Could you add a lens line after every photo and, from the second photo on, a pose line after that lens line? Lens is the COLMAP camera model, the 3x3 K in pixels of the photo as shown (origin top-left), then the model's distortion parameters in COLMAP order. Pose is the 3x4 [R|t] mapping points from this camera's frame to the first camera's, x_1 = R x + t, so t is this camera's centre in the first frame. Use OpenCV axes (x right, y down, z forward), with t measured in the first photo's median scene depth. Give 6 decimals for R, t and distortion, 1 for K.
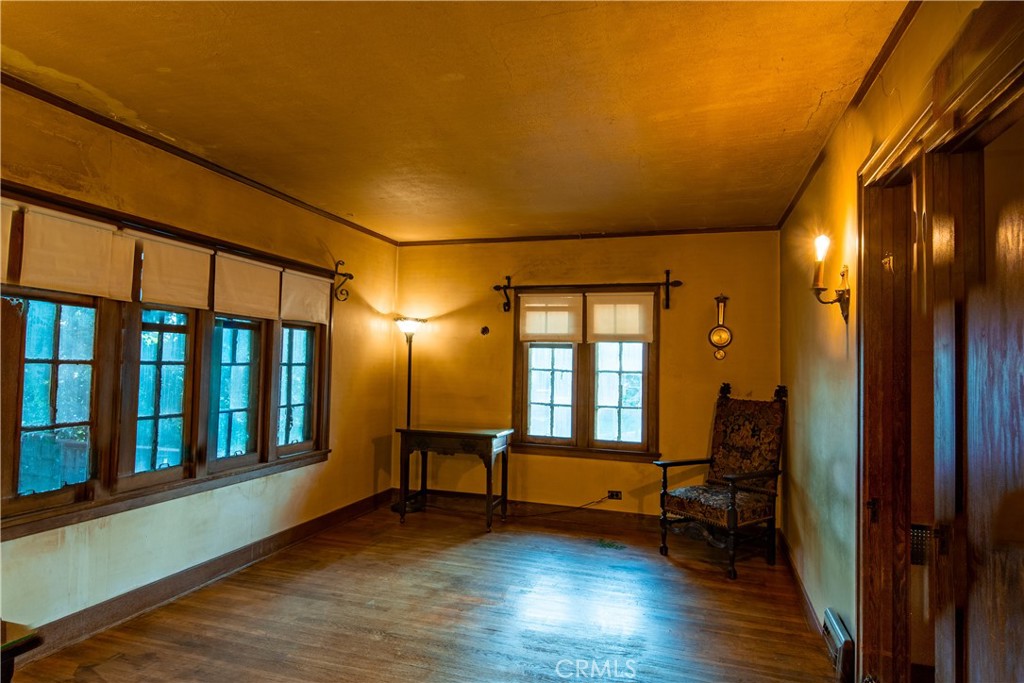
lens RADIAL K [[573.9, 0, 512.0], [0, 573.9, 341.5], [0, 0, 1]] dist [-0.001485, -0.000594]
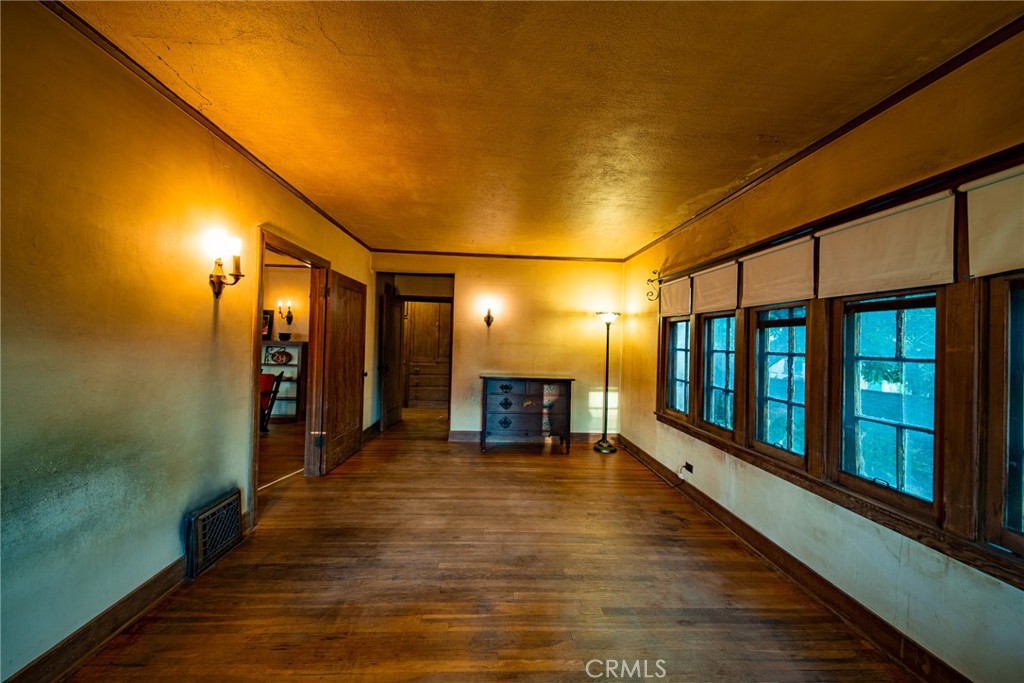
lens RADIAL K [[362.3, 0, 512.0], [0, 362.3, 341.5], [0, 0, 1]] dist [-0.000180, -0.000077]
pose [[-0.934627, -0.051987, -0.351810, 0.151969], [-0.036634, 0.998069, -0.050161, 0.070889], [0.353739, -0.033993, -0.934726, 1.536522]]
